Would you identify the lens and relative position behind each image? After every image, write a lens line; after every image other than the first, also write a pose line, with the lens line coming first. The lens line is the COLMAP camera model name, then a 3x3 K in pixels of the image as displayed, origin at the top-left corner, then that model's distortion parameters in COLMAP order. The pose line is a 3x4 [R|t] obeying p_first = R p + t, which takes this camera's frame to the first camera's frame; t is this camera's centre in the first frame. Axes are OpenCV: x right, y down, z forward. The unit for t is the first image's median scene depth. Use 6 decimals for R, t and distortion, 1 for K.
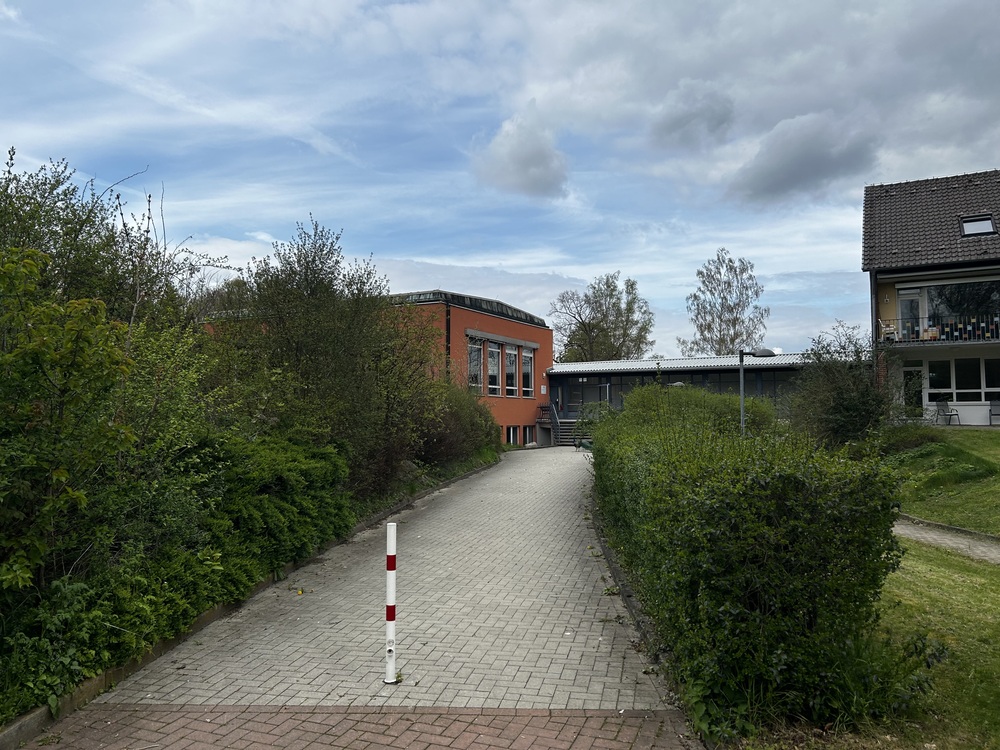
lens RADIAL K [[758.4, 0, 500.0], [0, 758.4, 375.0], [0, 0, 1]] dist [0.026857, -0.008308]
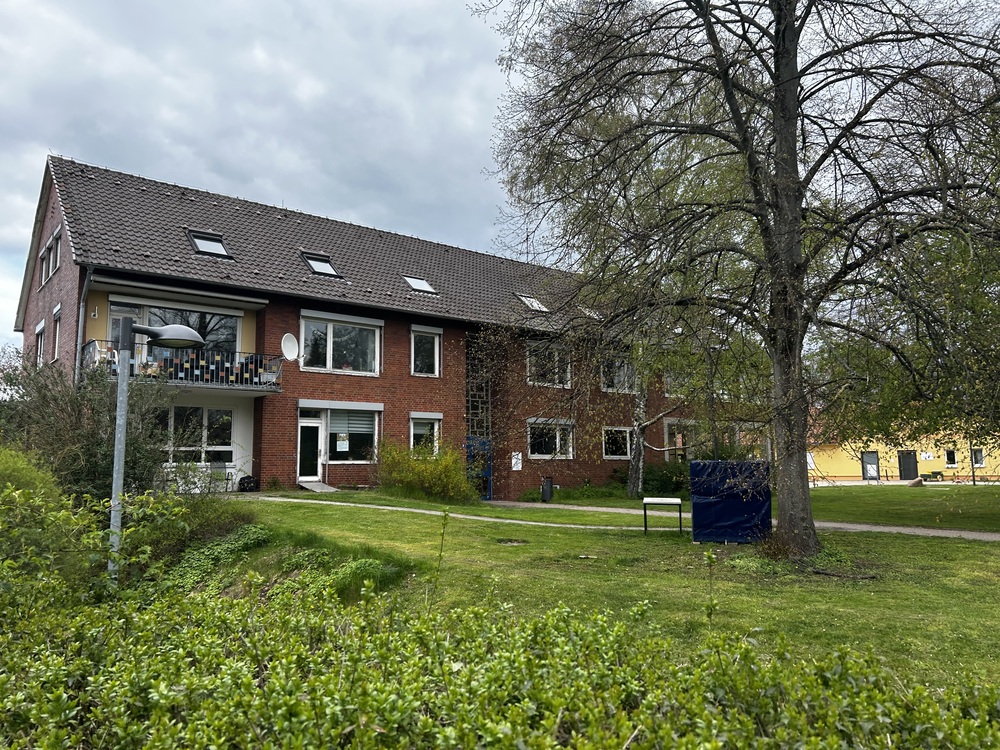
lens RADIAL K [[758.4, 0, 500.0], [0, 758.4, 375.0], [0, 0, 1]] dist [0.026857, -0.008308]
pose [[0.399641, 0.117647, 0.909091, 0.012379], [-0.044918, 0.993052, -0.108766, 0.006663], [-0.915570, 0.002633, 0.402149, 0.164453]]
